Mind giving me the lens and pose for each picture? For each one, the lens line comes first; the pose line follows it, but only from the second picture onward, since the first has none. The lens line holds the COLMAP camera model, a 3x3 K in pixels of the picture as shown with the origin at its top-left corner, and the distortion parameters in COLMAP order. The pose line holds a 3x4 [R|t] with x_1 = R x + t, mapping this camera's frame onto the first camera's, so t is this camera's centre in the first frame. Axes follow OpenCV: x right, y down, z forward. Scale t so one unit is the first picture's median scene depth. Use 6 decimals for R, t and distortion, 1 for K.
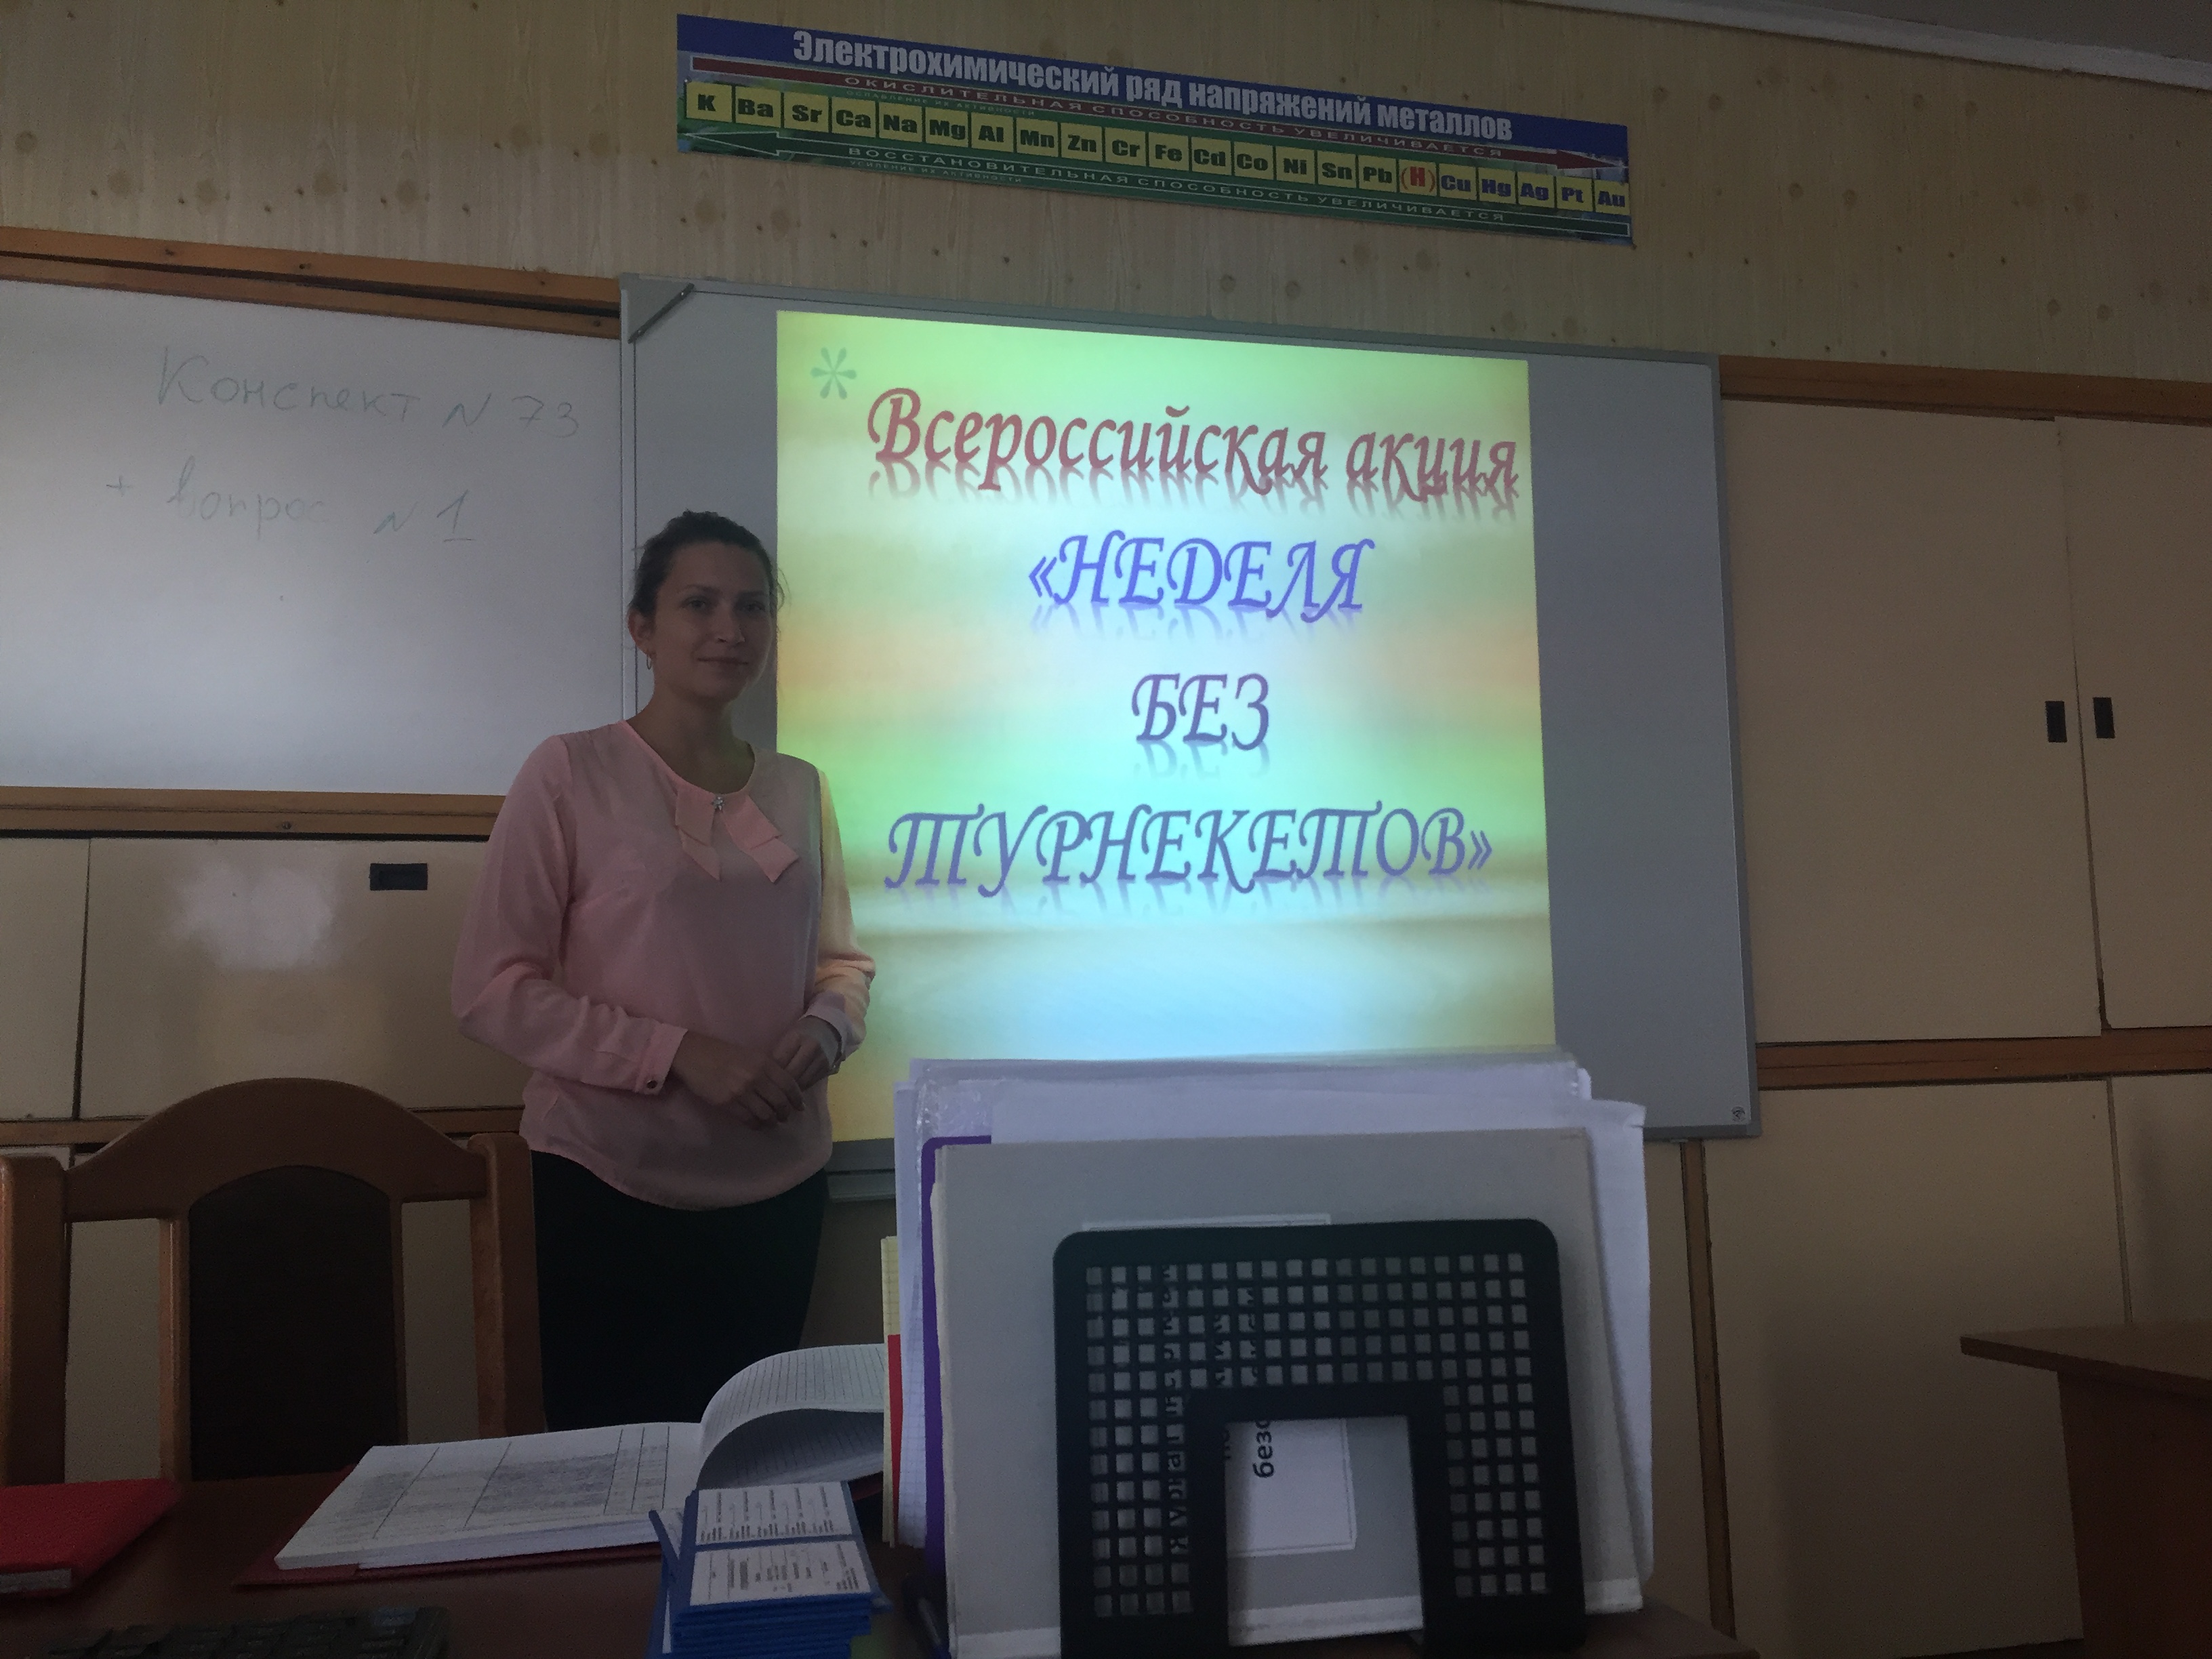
lens RADIAL K [[1883.0, 0, 1106.0], [0, 1883.0, 834.7], [0, 0, 1]] dist [0.083982, -0.106381]
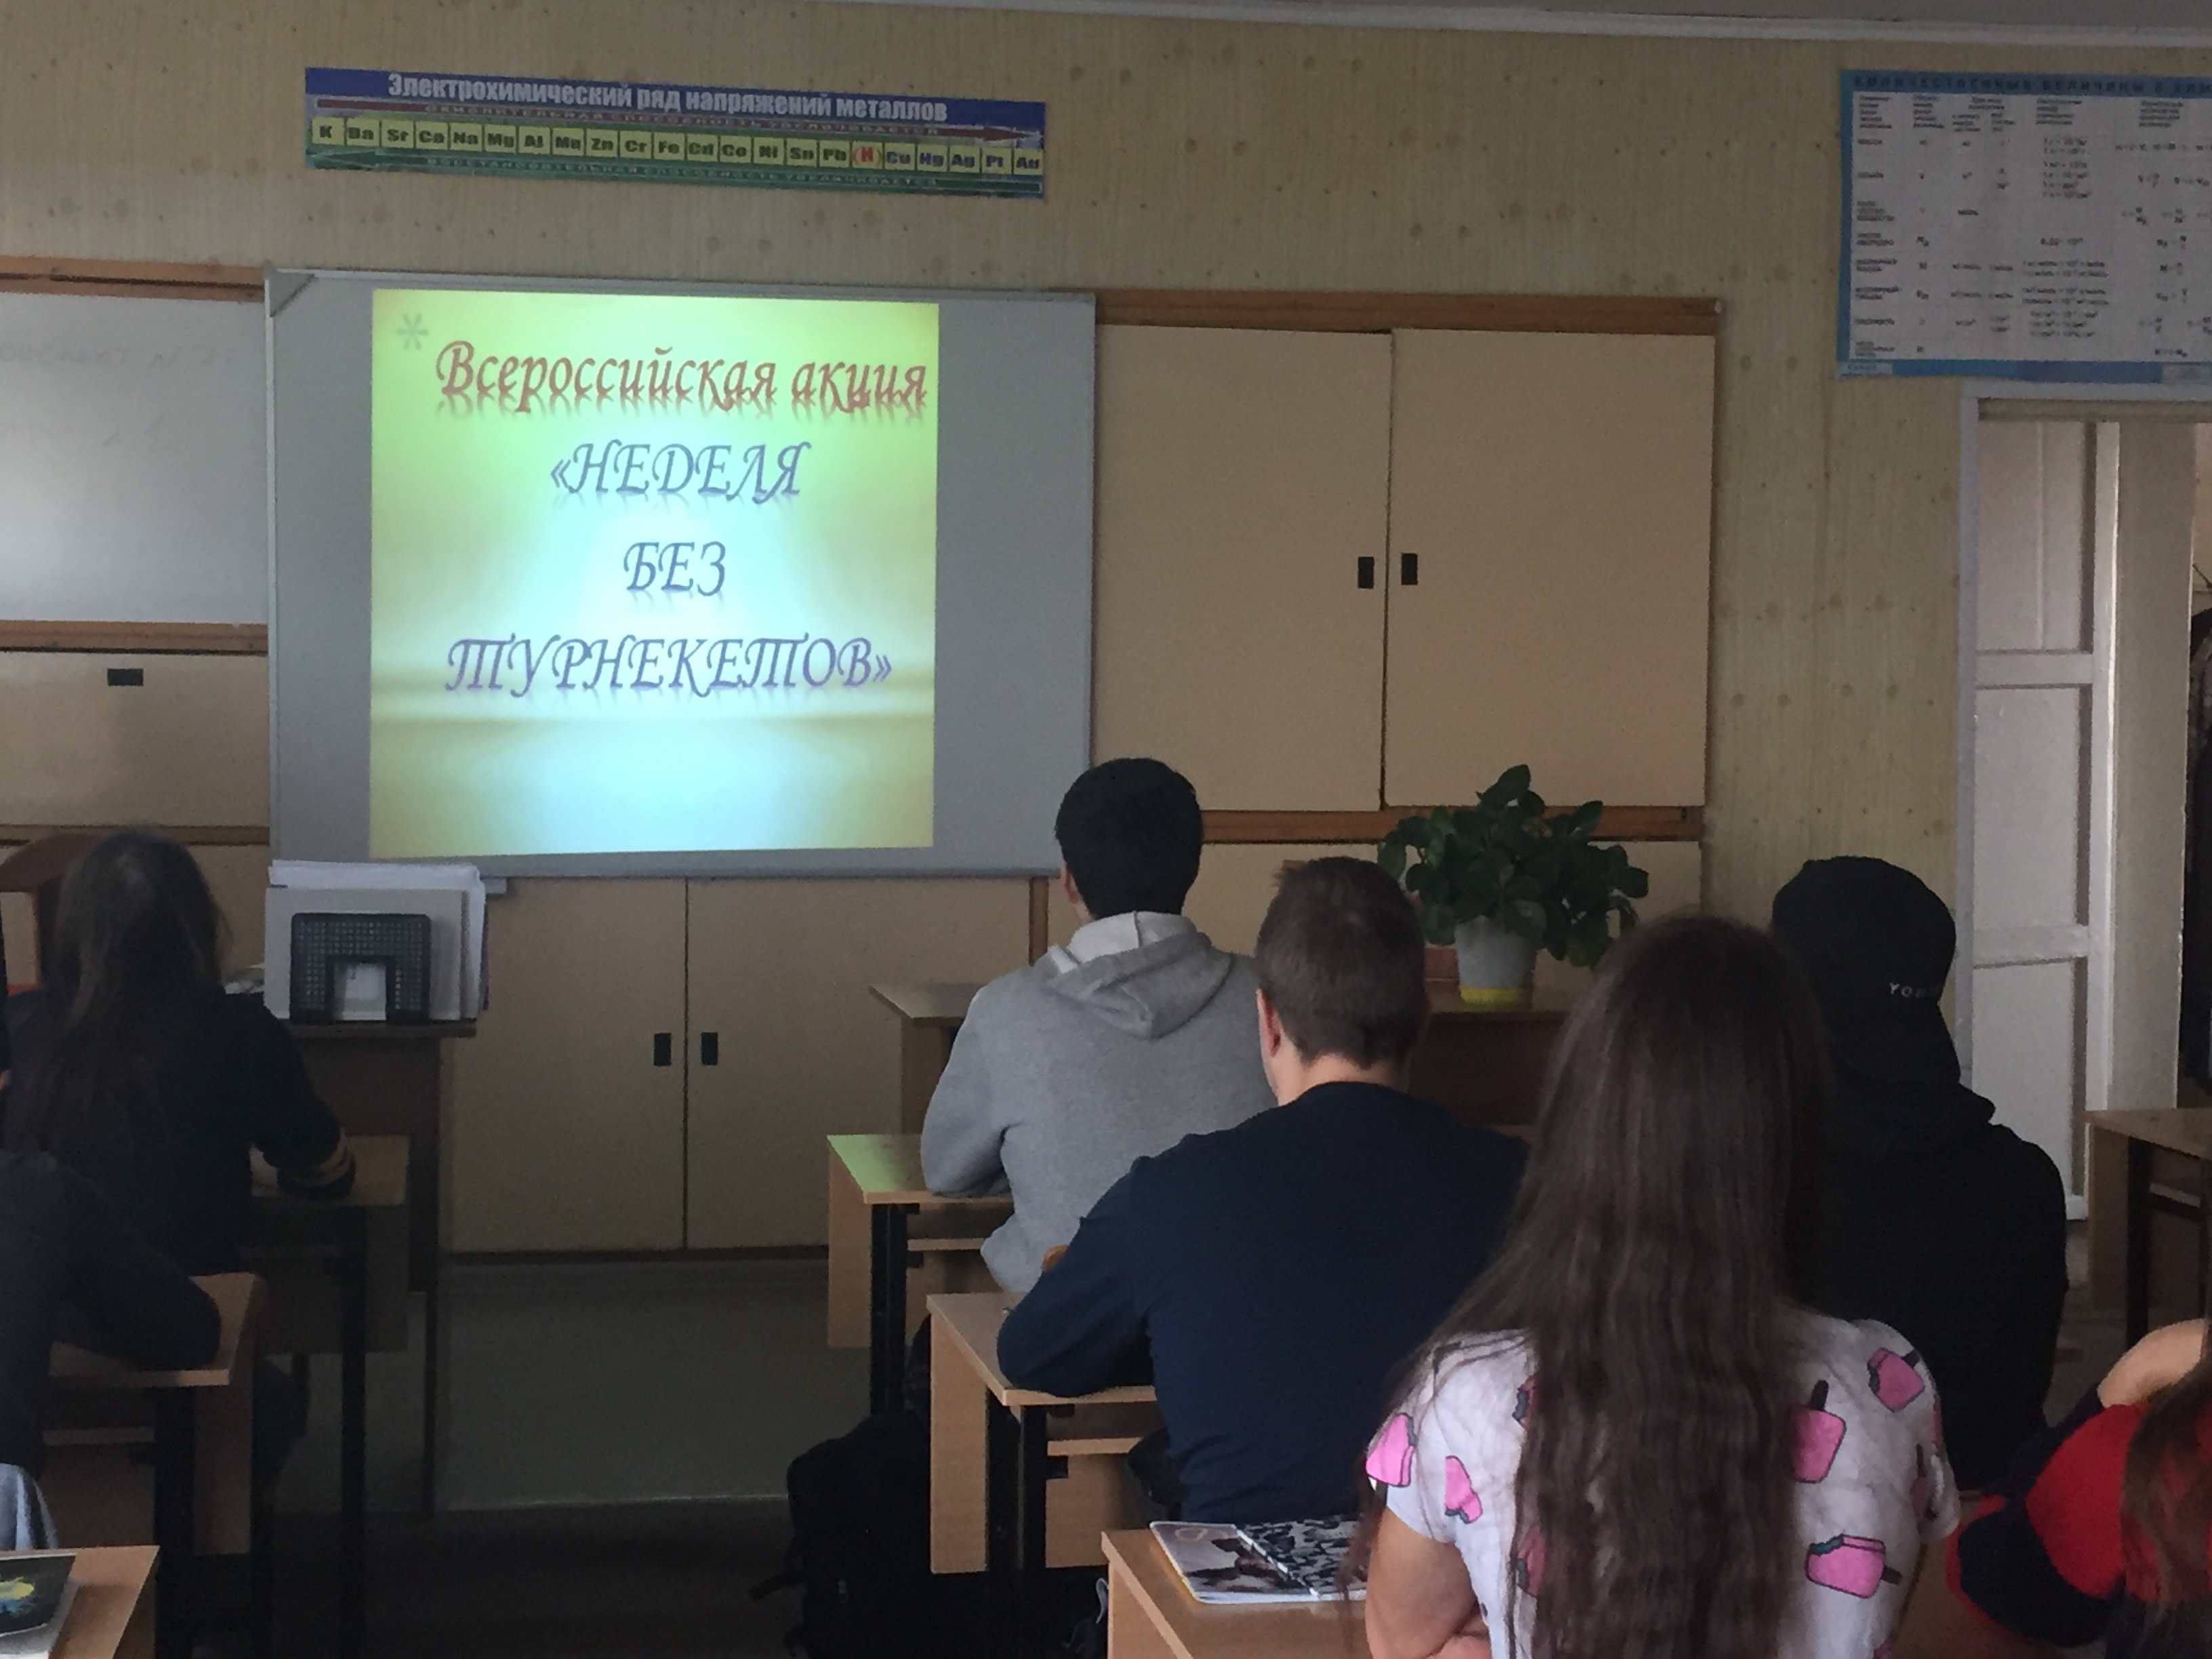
lens RADIAL K [[3386.5, 0, 1120.6], [0, 3386.5, 828.7], [0, 0, 1]] dist [0.060367, 0.000000]
pose [[0.996470, 0.041922, -0.072727, 0.567059], [-0.028830, 0.984584, 0.172522, -0.316197], [0.078838, -0.169816, 0.982317, -1.483692]]
